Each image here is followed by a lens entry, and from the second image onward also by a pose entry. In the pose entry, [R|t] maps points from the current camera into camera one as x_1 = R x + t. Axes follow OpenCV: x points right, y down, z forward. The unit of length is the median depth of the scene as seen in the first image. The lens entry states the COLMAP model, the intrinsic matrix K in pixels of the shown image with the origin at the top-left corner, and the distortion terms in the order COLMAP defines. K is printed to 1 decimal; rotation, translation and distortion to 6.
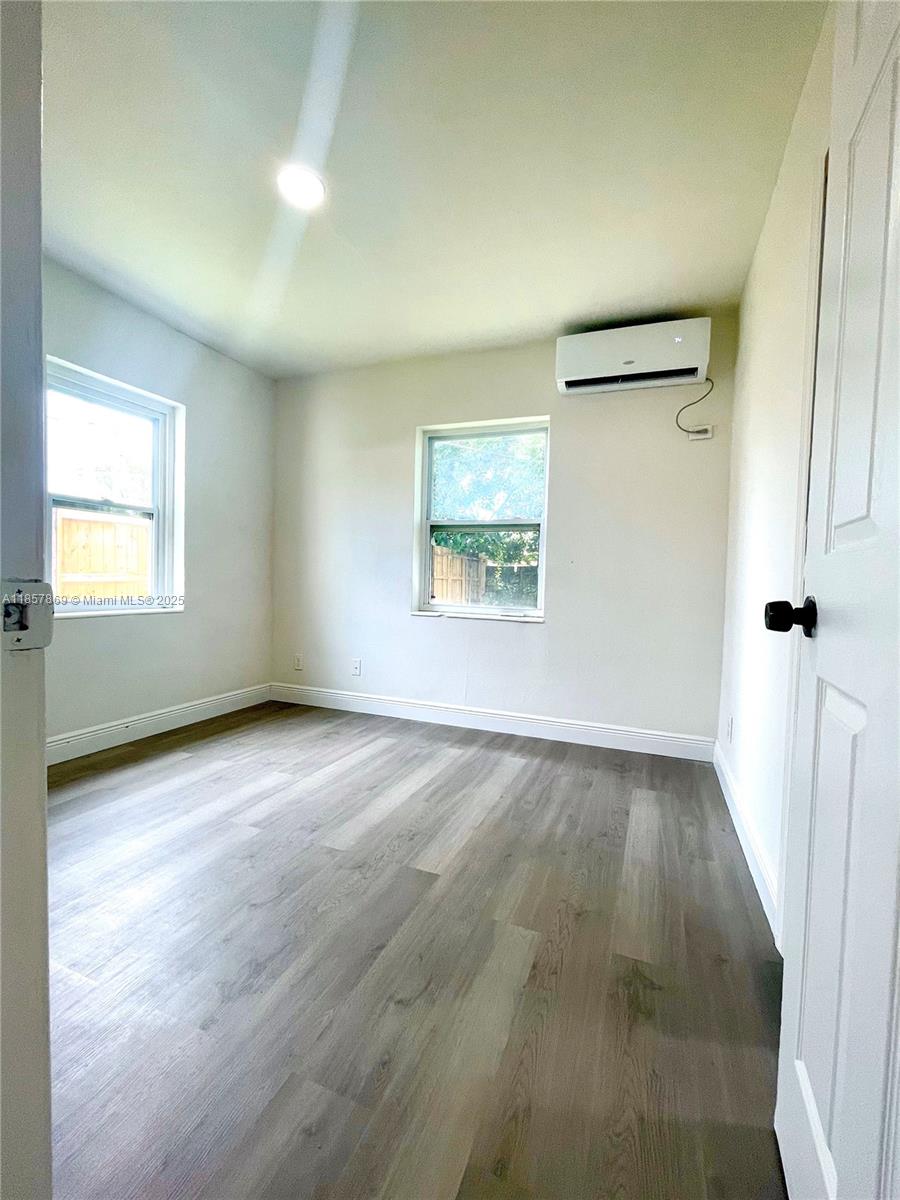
lens RADIAL K [[516.4, 0, 450.0], [0, 516.4, 600.0], [0, 0, 1]] dist [0.001654, 0.000113]
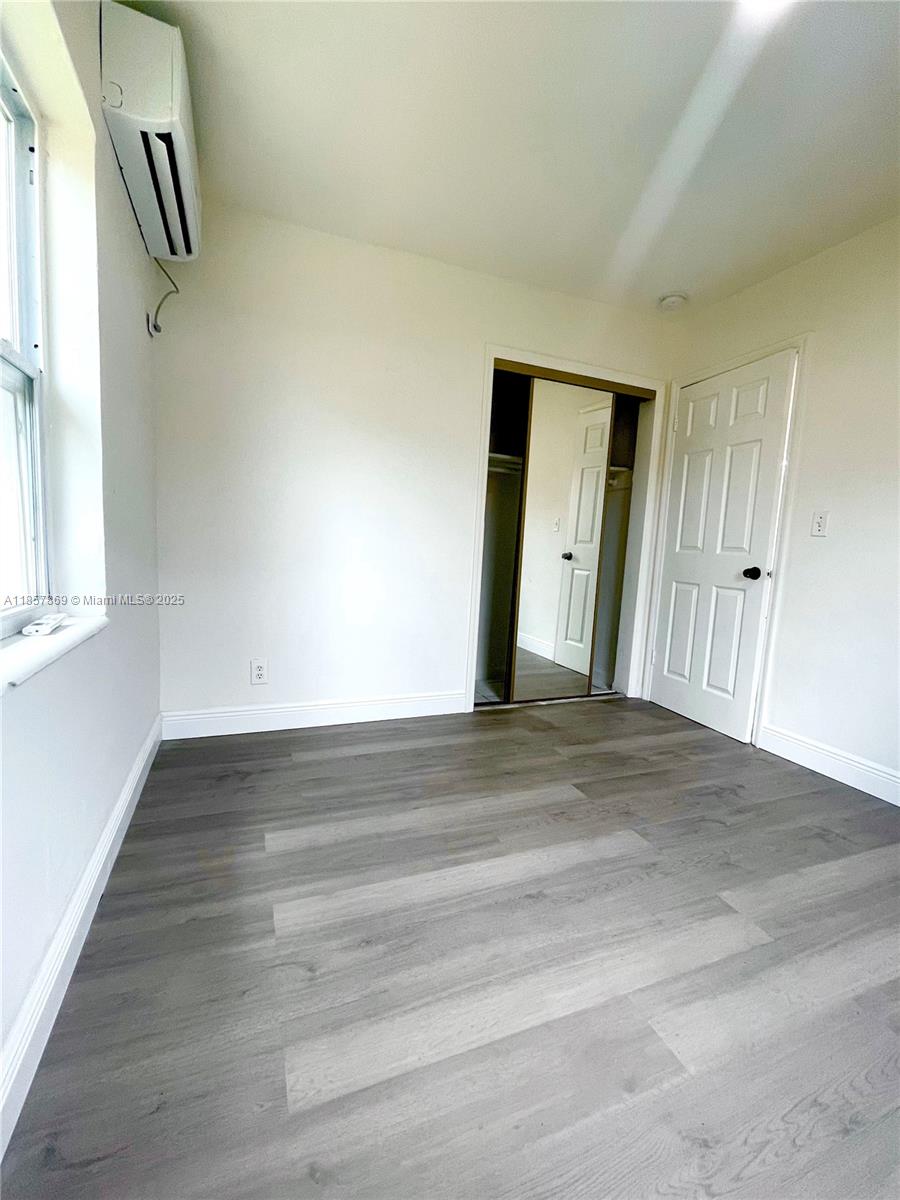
lens RADIAL K [[516.4, 0, 450.0], [0, 516.4, 600.0], [0, 0, 1]] dist [0.001654, 0.000113]
pose [[-0.690426, -0.142286, 0.709272, -0.485852], [-0.043715, 0.986880, 0.155423, -0.084549], [-0.722081, 0.076303, -0.687588, 1.519079]]
